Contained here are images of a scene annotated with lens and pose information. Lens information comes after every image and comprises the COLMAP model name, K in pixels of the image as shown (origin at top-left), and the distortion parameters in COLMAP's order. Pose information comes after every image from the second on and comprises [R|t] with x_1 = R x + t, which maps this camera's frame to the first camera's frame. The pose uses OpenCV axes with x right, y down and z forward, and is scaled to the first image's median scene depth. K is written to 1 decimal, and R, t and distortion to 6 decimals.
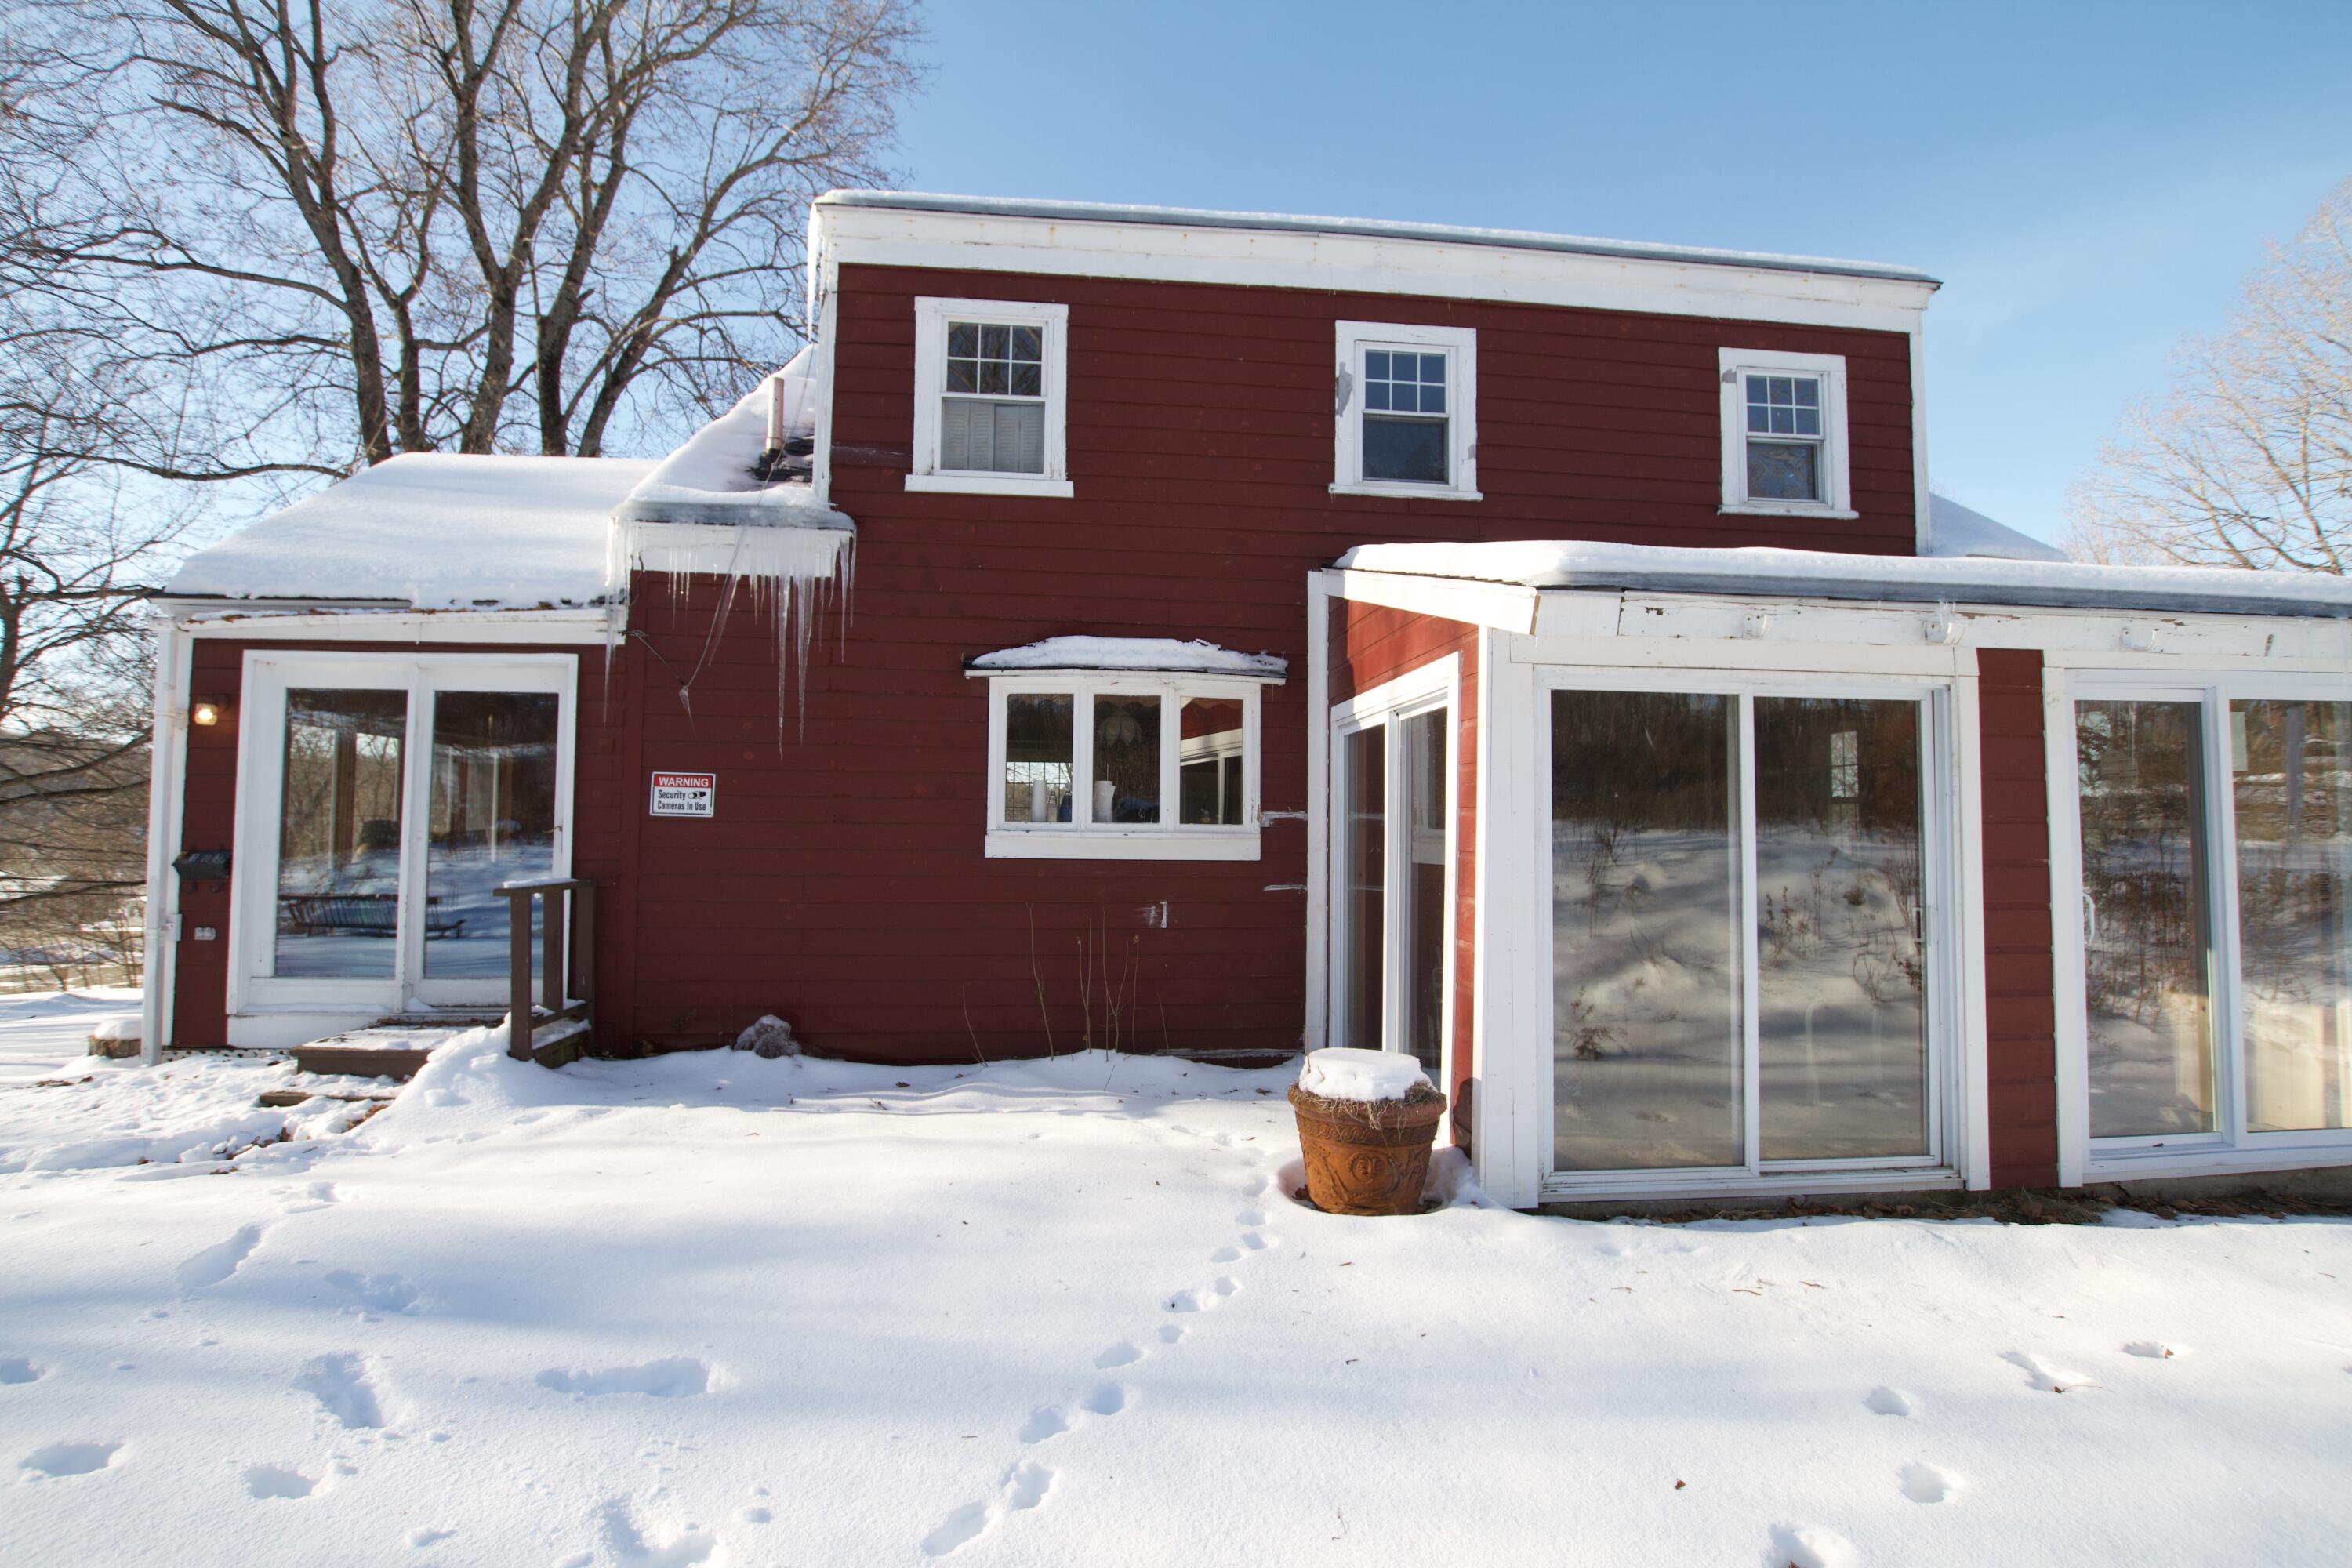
lens RADIAL K [[1089.7, 0, 1163.4], [0, 1089.7, 780.6], [0, 0, 1]] dist [-0.032461, 0.005036]
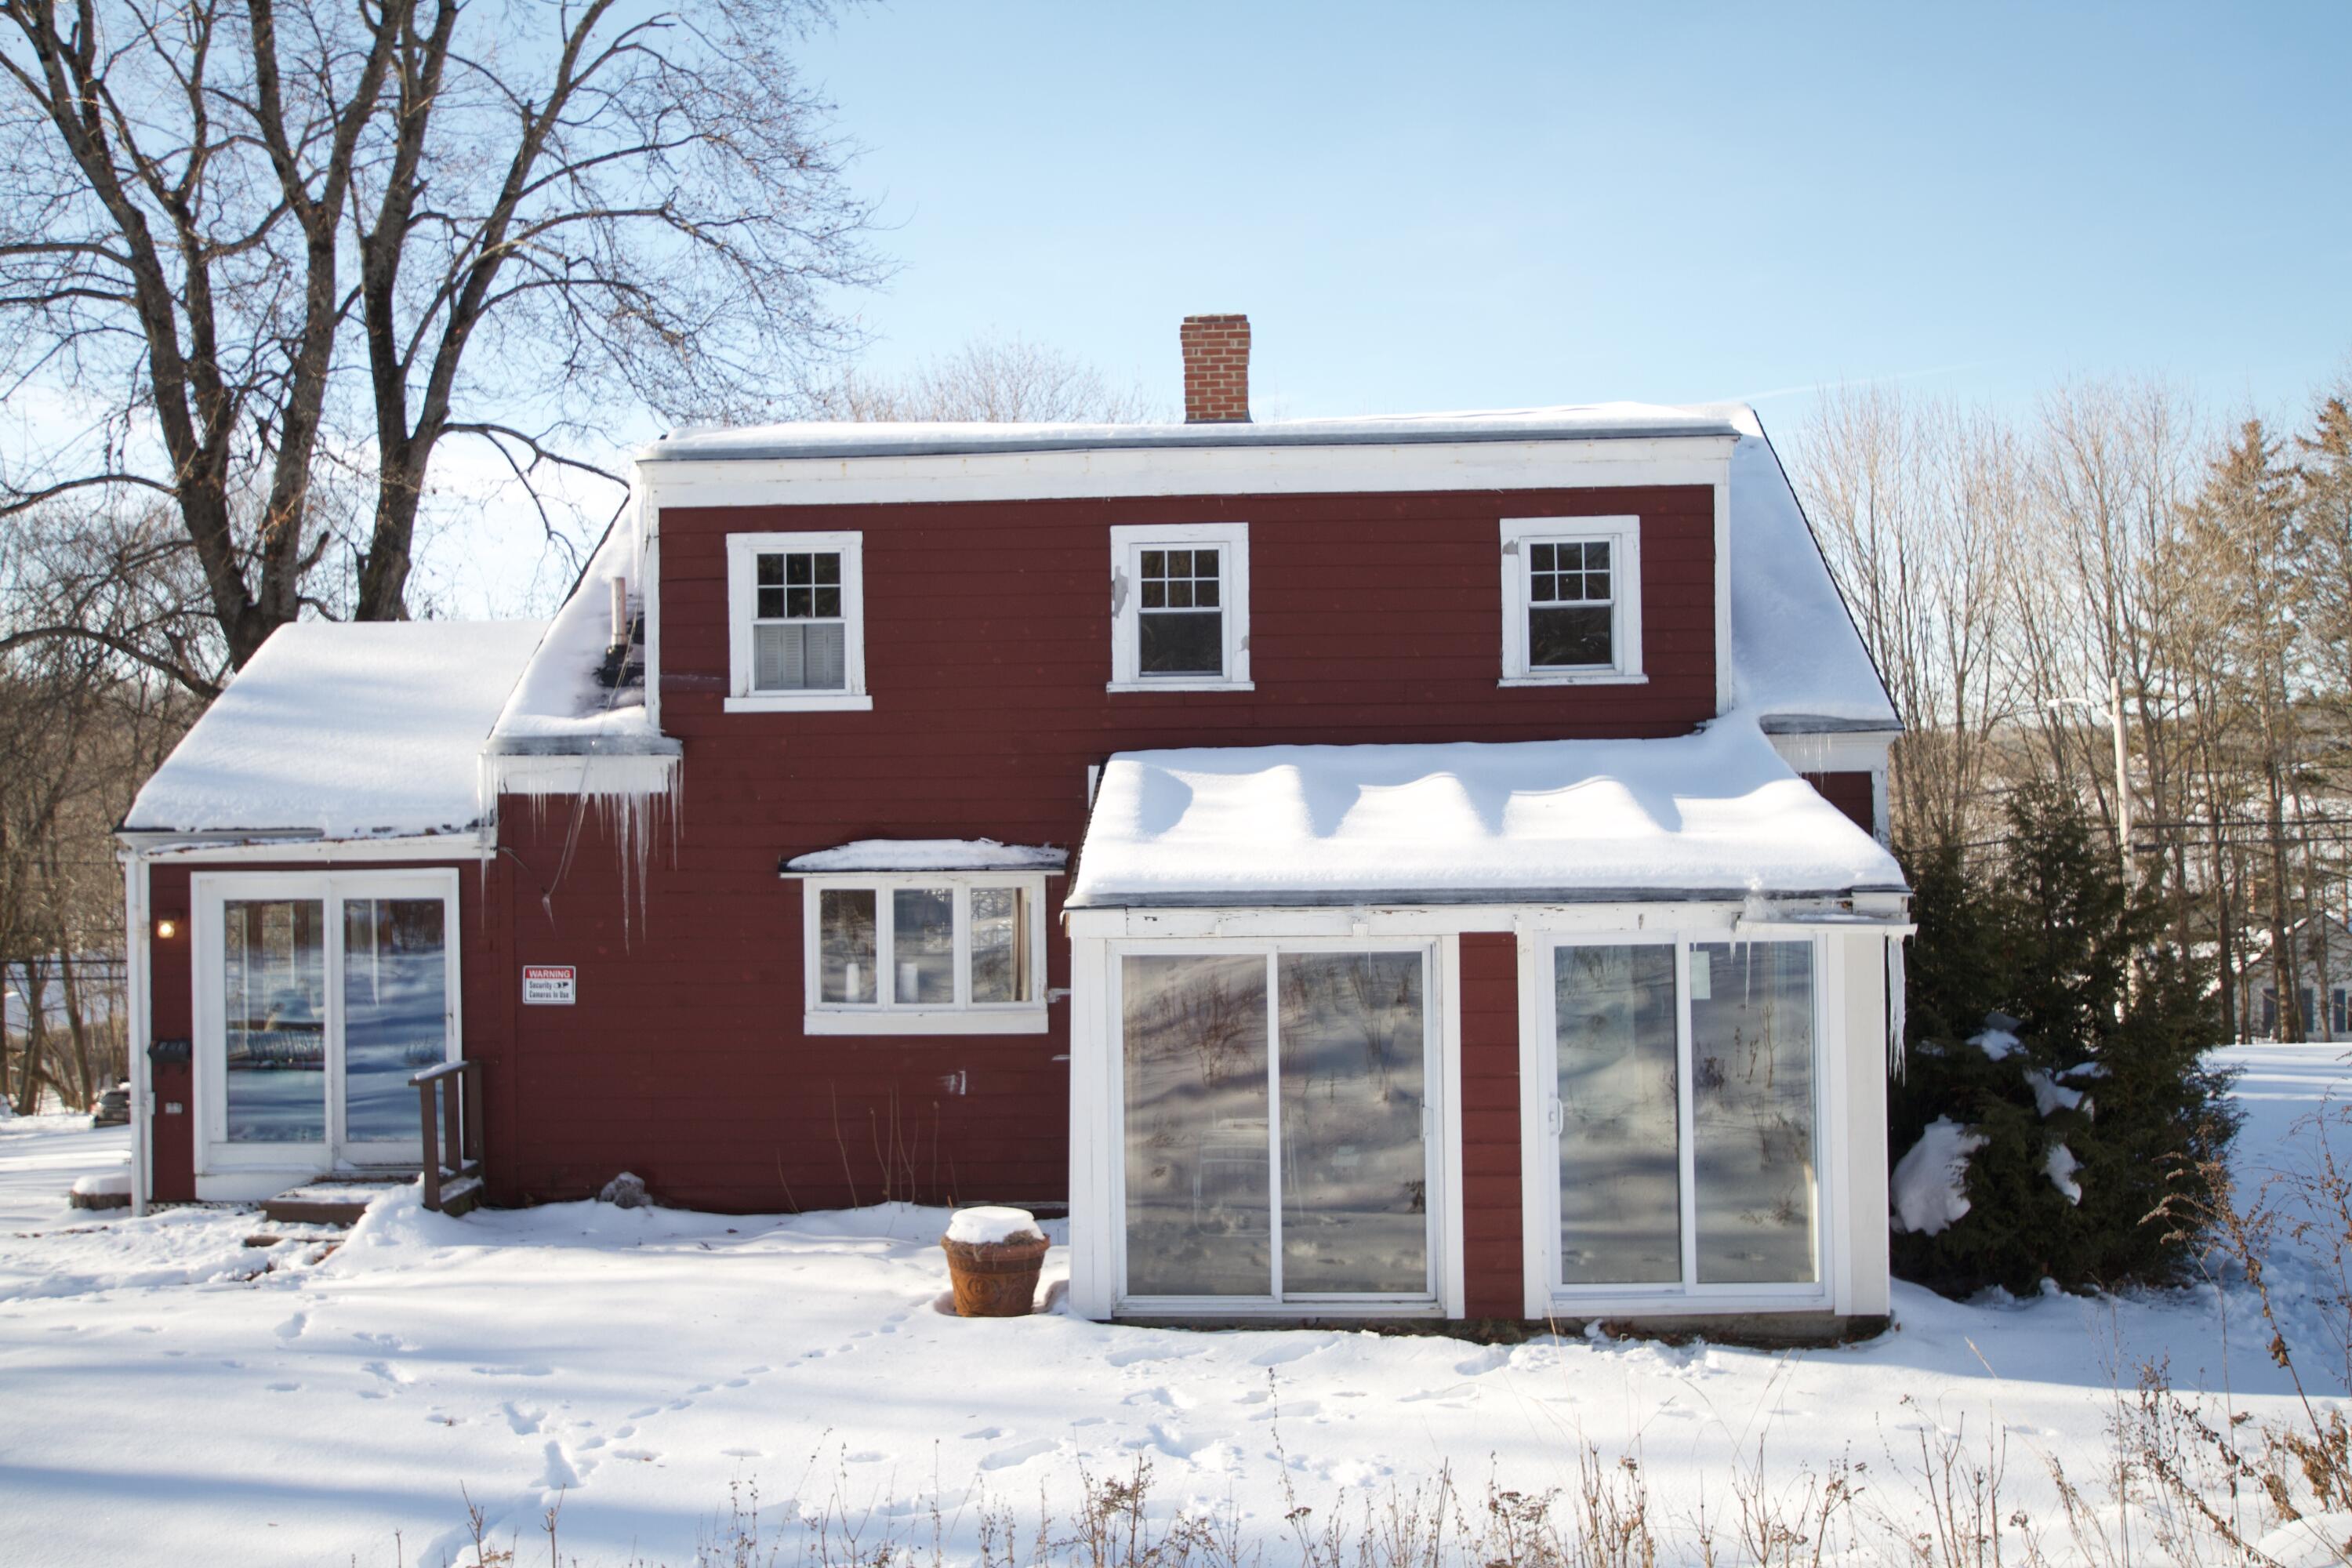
lens RADIAL K [[2021.3, 0, 1160.7], [0, 2021.3, 780.7], [0, 0, 1]] dist [-0.002121, 0.040170]
pose [[0.988534, -0.023483, -0.149159, 0.534161], [0.030823, 0.998415, 0.047092, -0.286656], [0.147817, -0.051150, 0.987691, -1.037303]]
